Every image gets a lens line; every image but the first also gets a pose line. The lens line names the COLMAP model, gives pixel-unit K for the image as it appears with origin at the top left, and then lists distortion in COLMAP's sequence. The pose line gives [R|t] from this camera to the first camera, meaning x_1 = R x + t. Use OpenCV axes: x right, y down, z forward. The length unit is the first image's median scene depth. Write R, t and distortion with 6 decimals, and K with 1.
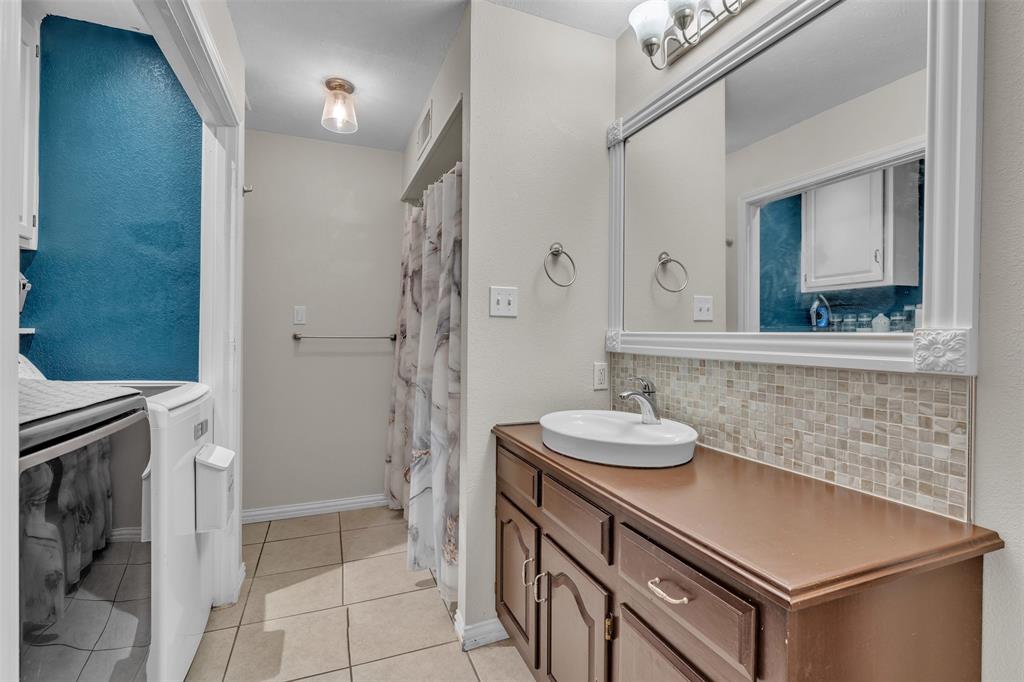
lens RADIAL K [[468.1, 0, 512.9], [0, 468.1, 334.9], [0, 0, 1]] dist [-0.000158, -0.000119]
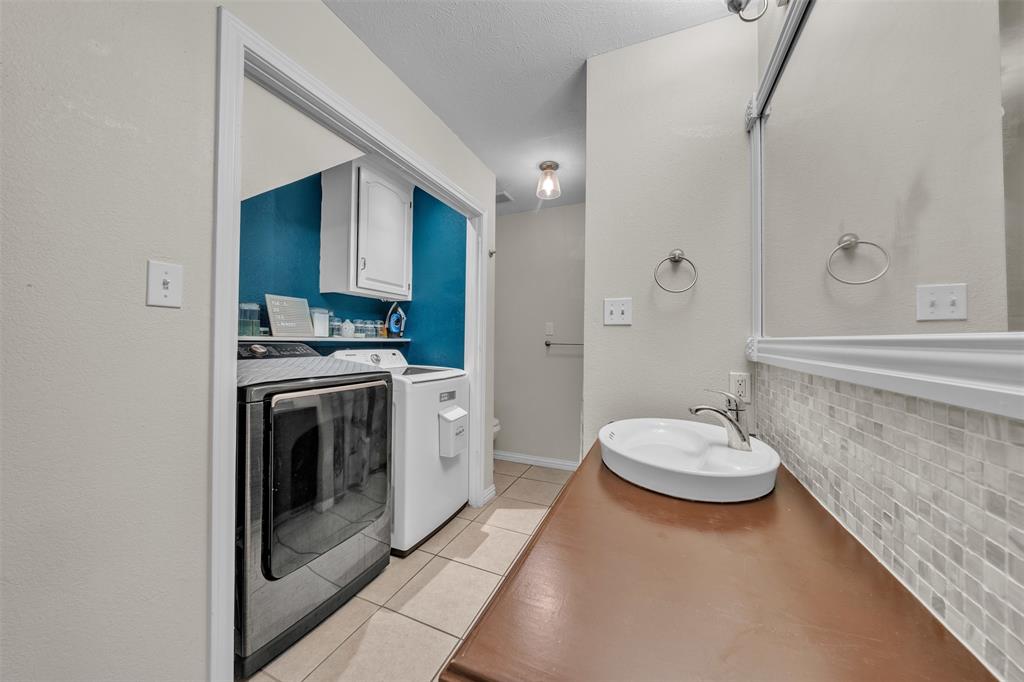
lens RADIAL K [[351.2, 0, 510.1], [0, 351.2, 337.8], [0, 0, 1]] dist [-0.000485, -0.000090]
pose [[0.703650, -0.009552, -0.710482, 0.371073], [-0.000948, 0.999896, -0.014382, 0.002880], [0.710546, 0.010794, 0.703568, 0.222431]]
